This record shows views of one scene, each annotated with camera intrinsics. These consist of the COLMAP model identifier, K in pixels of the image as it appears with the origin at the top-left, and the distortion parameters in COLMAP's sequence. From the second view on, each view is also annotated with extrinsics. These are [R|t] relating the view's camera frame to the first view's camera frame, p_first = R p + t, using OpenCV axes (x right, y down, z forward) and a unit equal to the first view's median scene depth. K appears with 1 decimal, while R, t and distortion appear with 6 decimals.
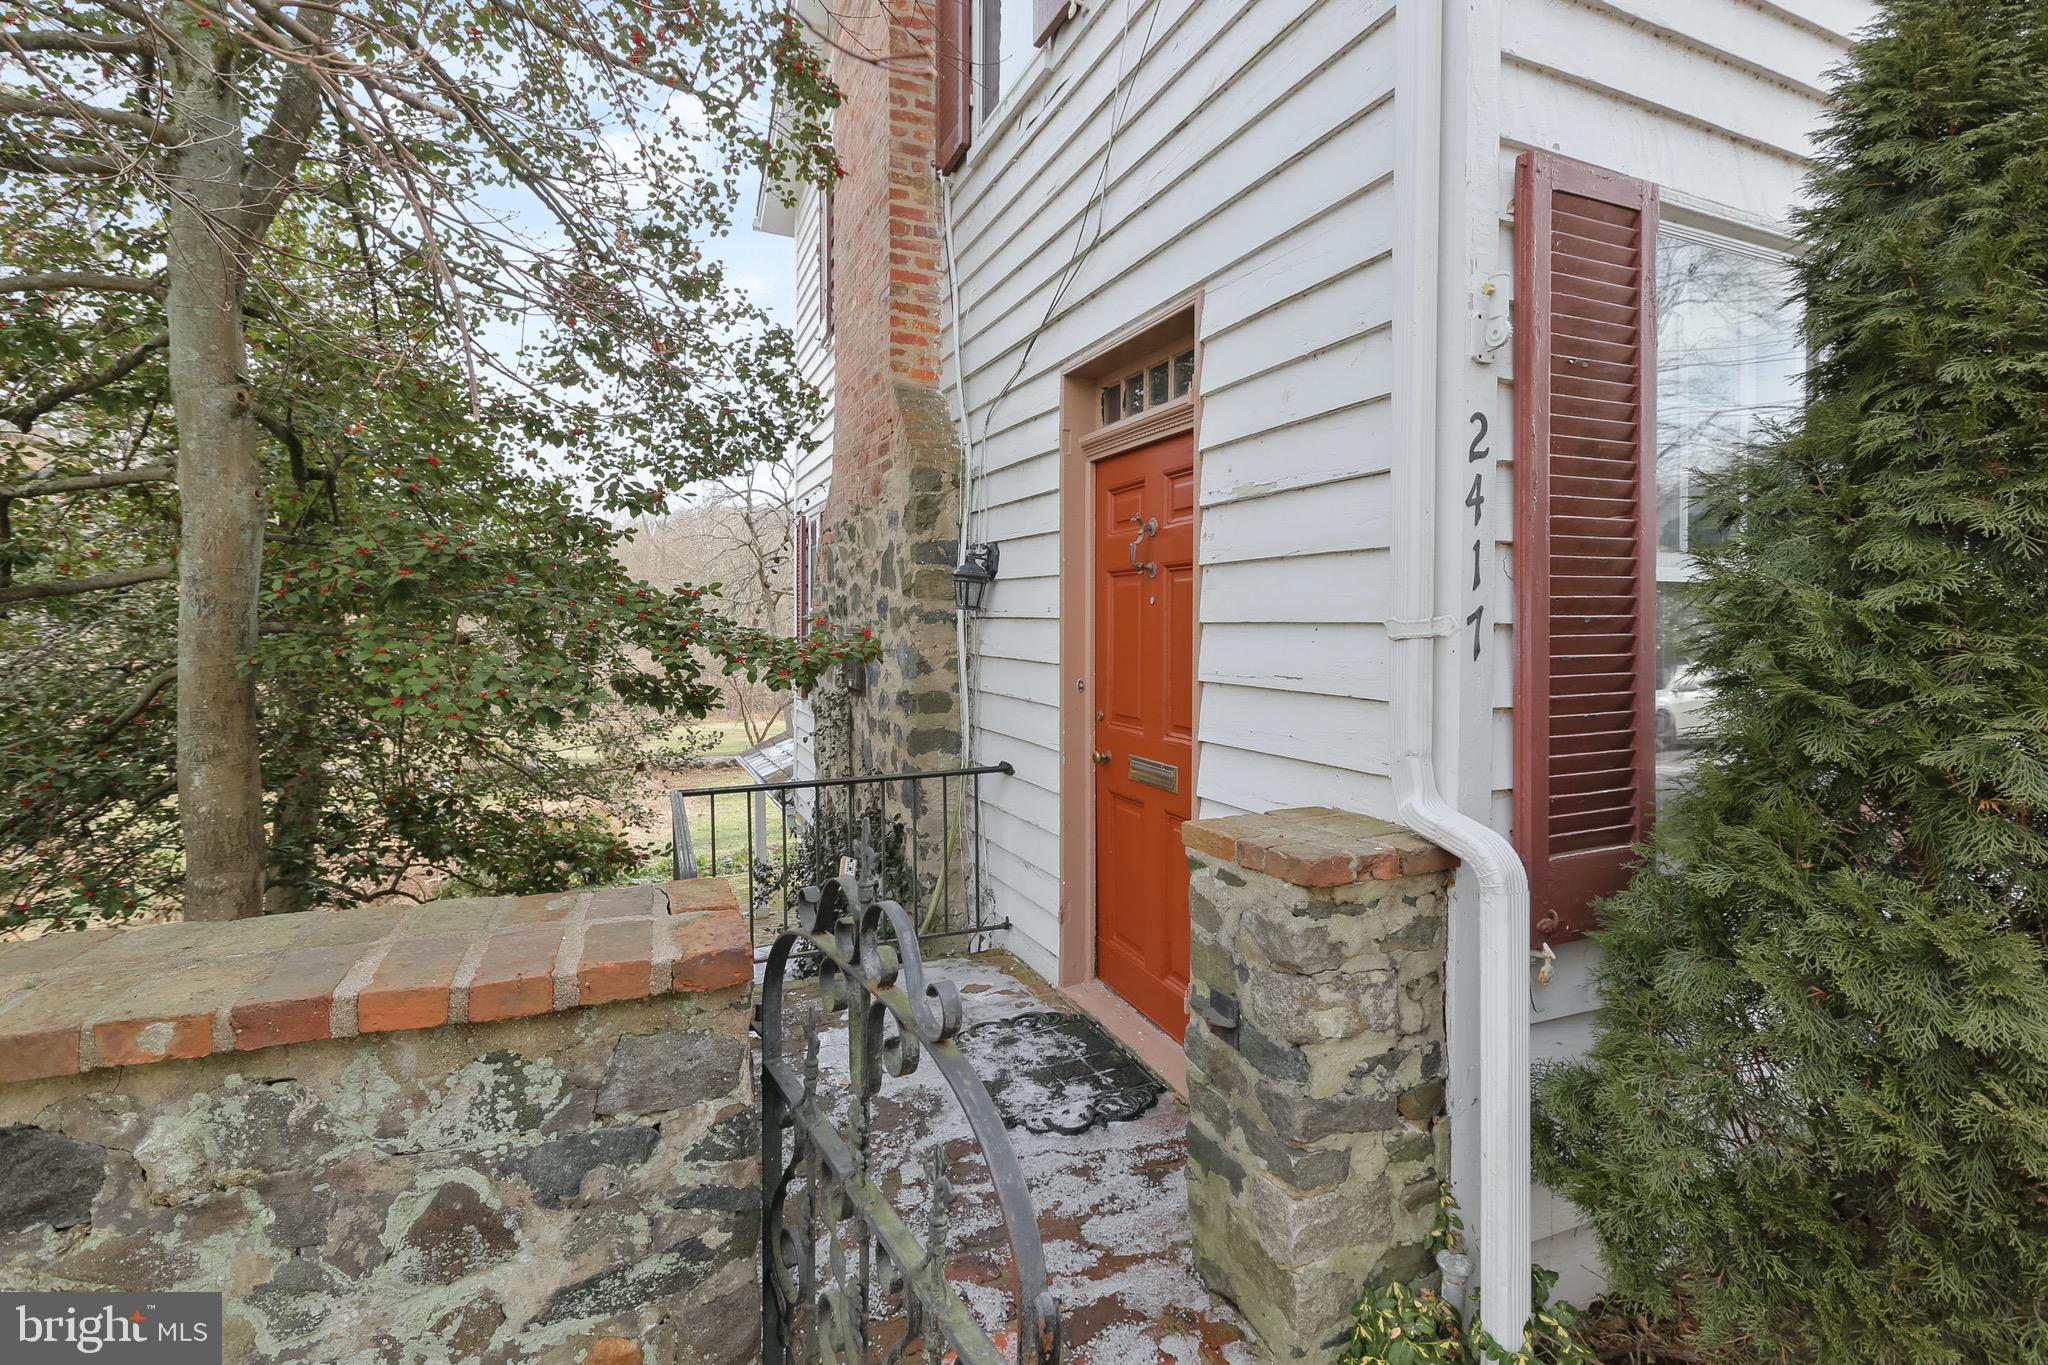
lens RADIAL K [[933.8, 0, 1018.1], [0, 933.8, 637.1], [0, 0, 1]] dist [0.000287, 0.000111]
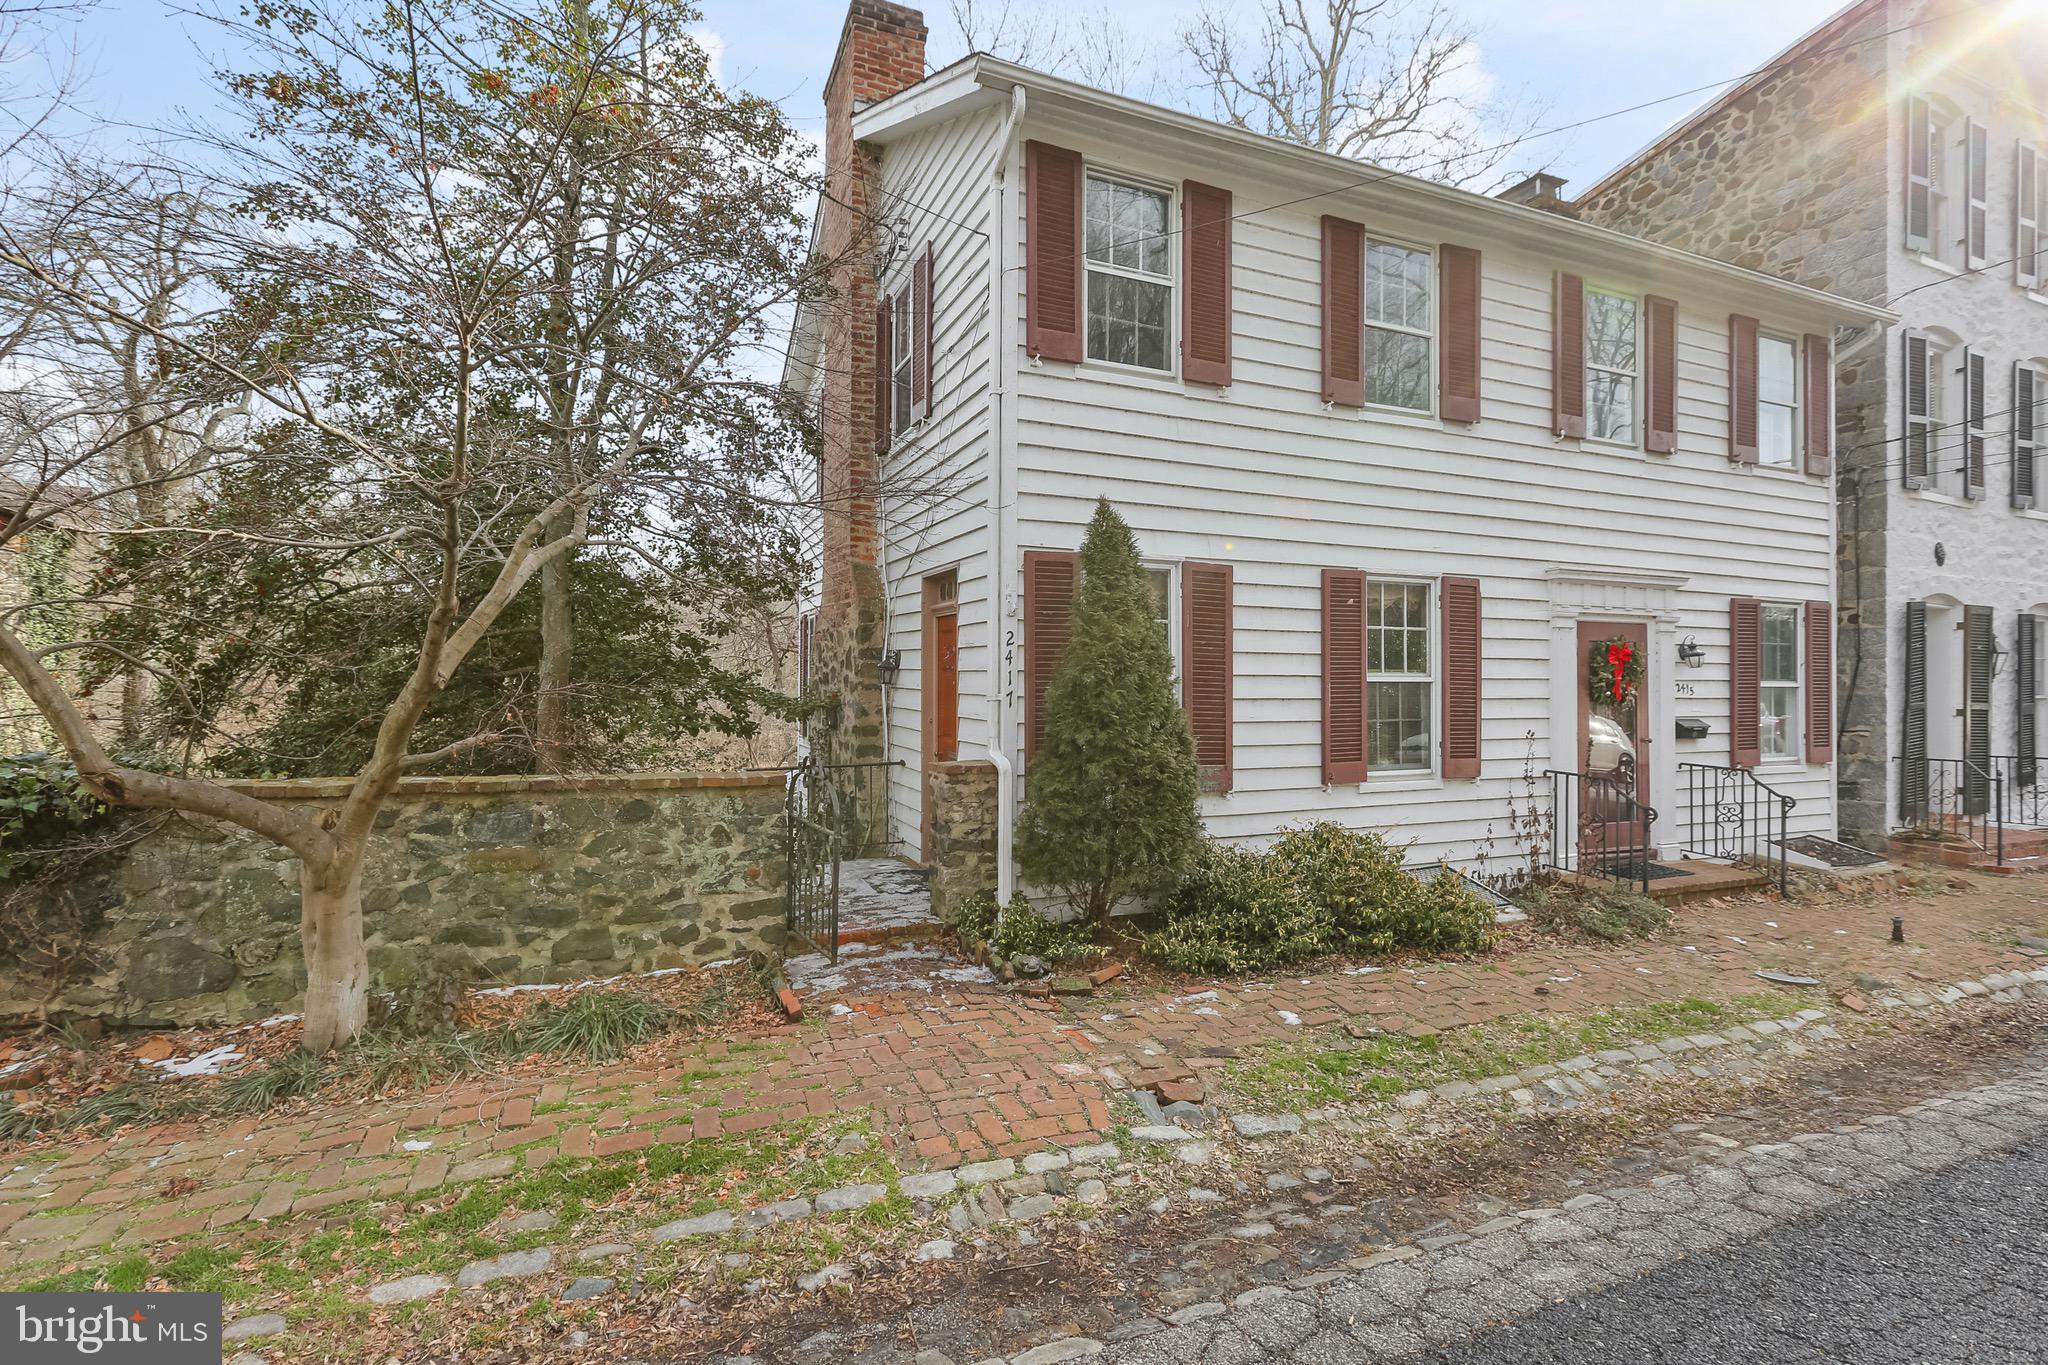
lens RADIAL K [[935.7, 0, 1027.4], [0, 935.7, 666.3], [0, 0, 1]] dist [-0.038948, 0.011204]
pose [[0.999986, 0.002899, 0.004497, 0.244352], [-0.002777, 0.999636, -0.026840, -0.014343], [-0.004573, 0.026827, 0.999630, -1.010006]]
